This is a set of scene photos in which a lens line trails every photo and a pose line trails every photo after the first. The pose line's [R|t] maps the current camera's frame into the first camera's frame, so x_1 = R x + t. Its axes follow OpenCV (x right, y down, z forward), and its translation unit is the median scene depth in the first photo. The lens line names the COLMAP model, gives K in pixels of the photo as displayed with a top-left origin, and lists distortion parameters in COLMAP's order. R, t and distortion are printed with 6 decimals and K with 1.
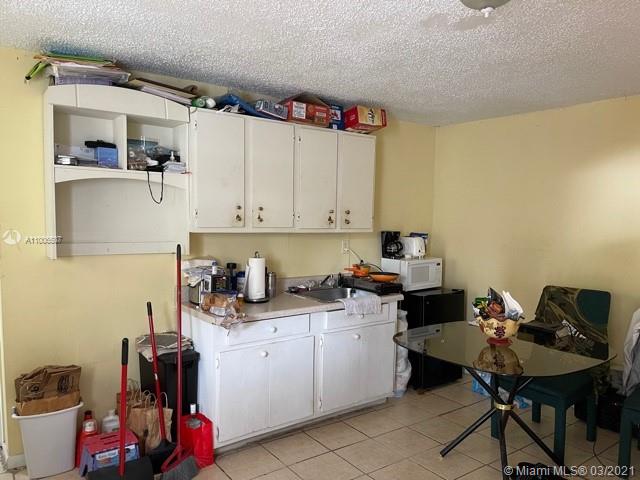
lens RADIAL K [[483.5, 0, 322.0], [0, 483.5, 241.7], [0, 0, 1]] dist [0.057676, -0.077447]
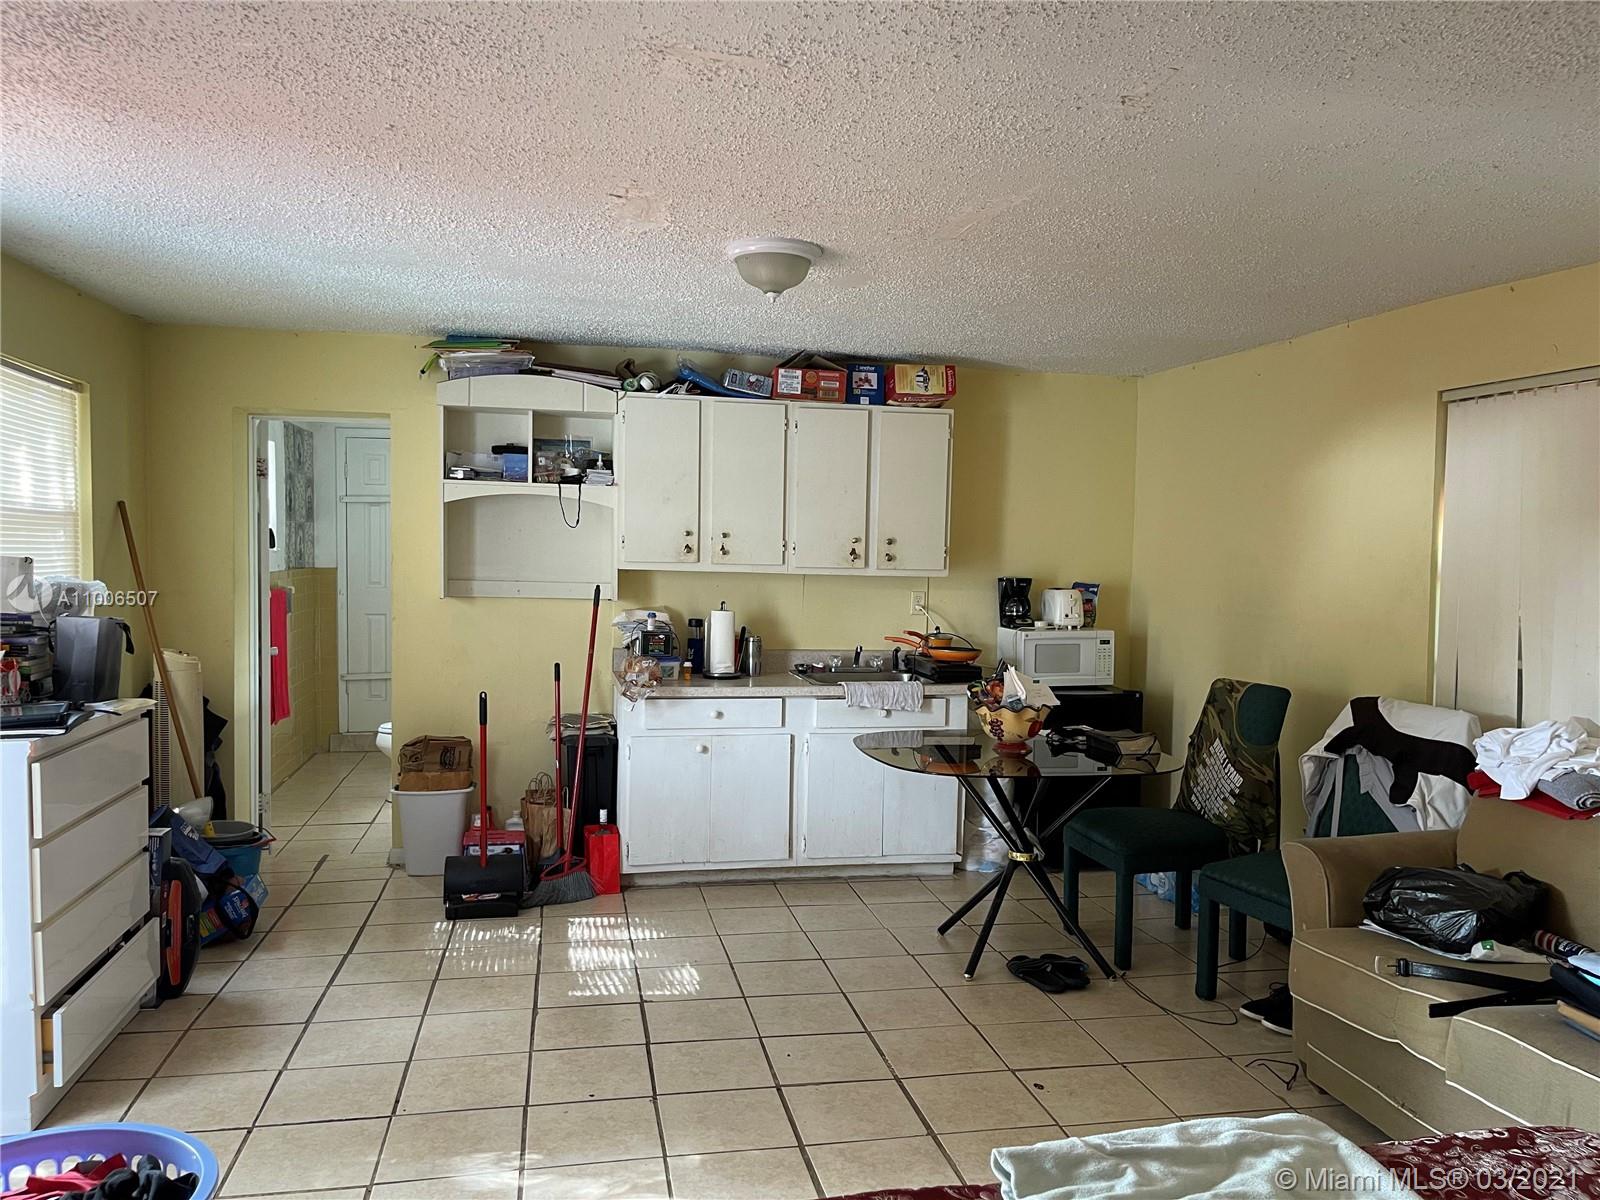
lens RADIAL K [[1208.8, 0, 790.6], [0, 1208.8, 598.4], [0, 0, 1]] dist [0.057676, -0.077447]
pose [[0.903829, 0.020451, -0.427404, 0.672995], [-0.030670, 0.999384, -0.017037, 0.043831], [0.426793, 0.028507, 0.903900, -0.451913]]
